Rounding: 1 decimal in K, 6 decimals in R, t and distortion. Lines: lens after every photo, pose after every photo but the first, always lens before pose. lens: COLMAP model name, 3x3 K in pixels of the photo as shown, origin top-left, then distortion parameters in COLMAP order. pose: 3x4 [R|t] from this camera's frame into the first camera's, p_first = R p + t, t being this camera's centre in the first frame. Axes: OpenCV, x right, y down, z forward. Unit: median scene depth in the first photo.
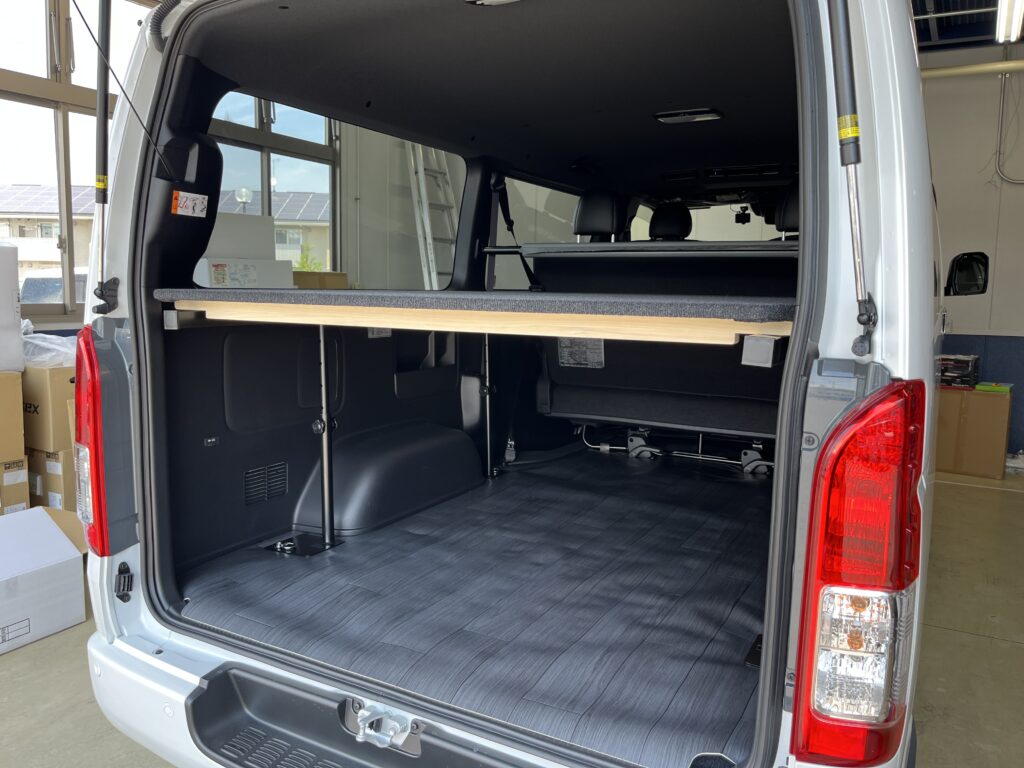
lens RADIAL K [[783.8, 0, 509.7], [0, 783.8, 384.7], [0, 0, 1]] dist [-0.006218, -0.033288]
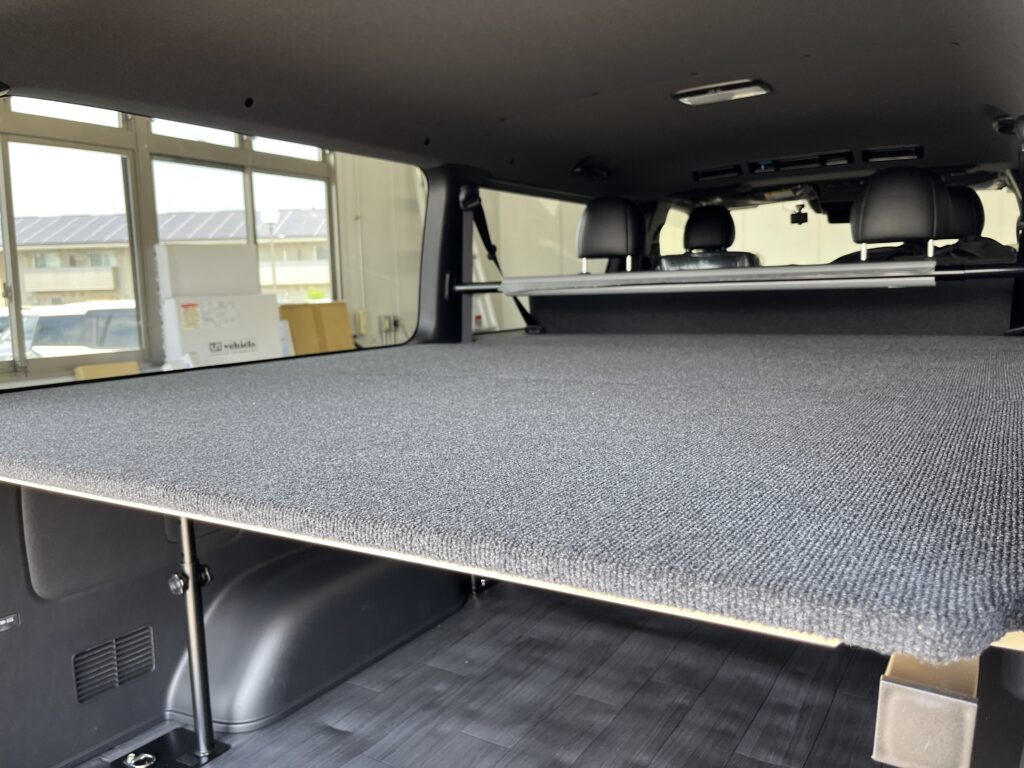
lens RADIAL K [[783.8, 0, 510.7], [0, 783.8, 380.0], [0, 0, 1]] dist [-0.006218, -0.033288]
pose [[0.996928, -0.043864, -0.064886, 0.065097], [0.043223, 0.999002, -0.011251, -0.072710], [0.065315, 0.008411, 0.997829, 0.251823]]
